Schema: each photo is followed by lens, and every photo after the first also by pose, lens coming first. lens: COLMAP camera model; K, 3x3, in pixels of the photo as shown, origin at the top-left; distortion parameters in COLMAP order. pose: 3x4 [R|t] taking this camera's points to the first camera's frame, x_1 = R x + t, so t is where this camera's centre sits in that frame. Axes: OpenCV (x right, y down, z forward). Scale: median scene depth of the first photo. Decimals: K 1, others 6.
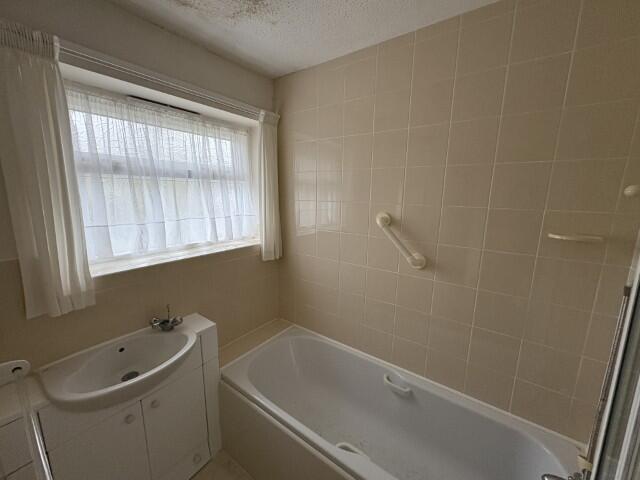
lens RADIAL K [[254.3, 0, 320.1], [0, 254.3, 236.7], [0, 0, 1]] dist [0.000211, 0.000623]
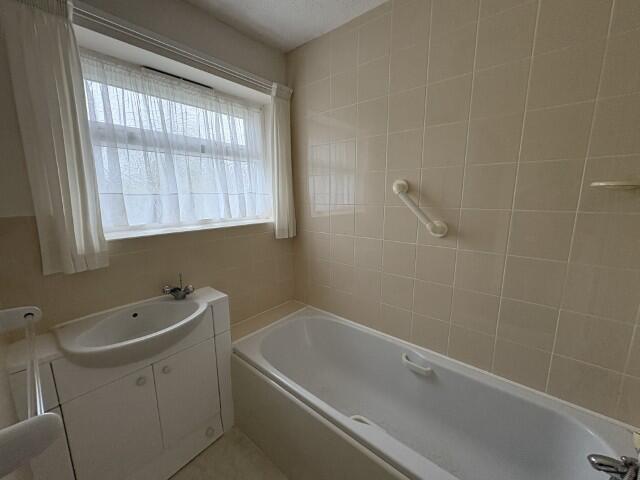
lens RADIAL K [[254.3, 0, 320.5], [0, 254.3, 238.7], [0, 0, 1]] dist [0.000211, 0.000623]
pose [[0.997457, -0.005736, -0.071046, 0.019674], [0.005315, 0.999967, -0.006113, 0.132530], [0.071078, 0.005720, 0.997454, 0.042867]]
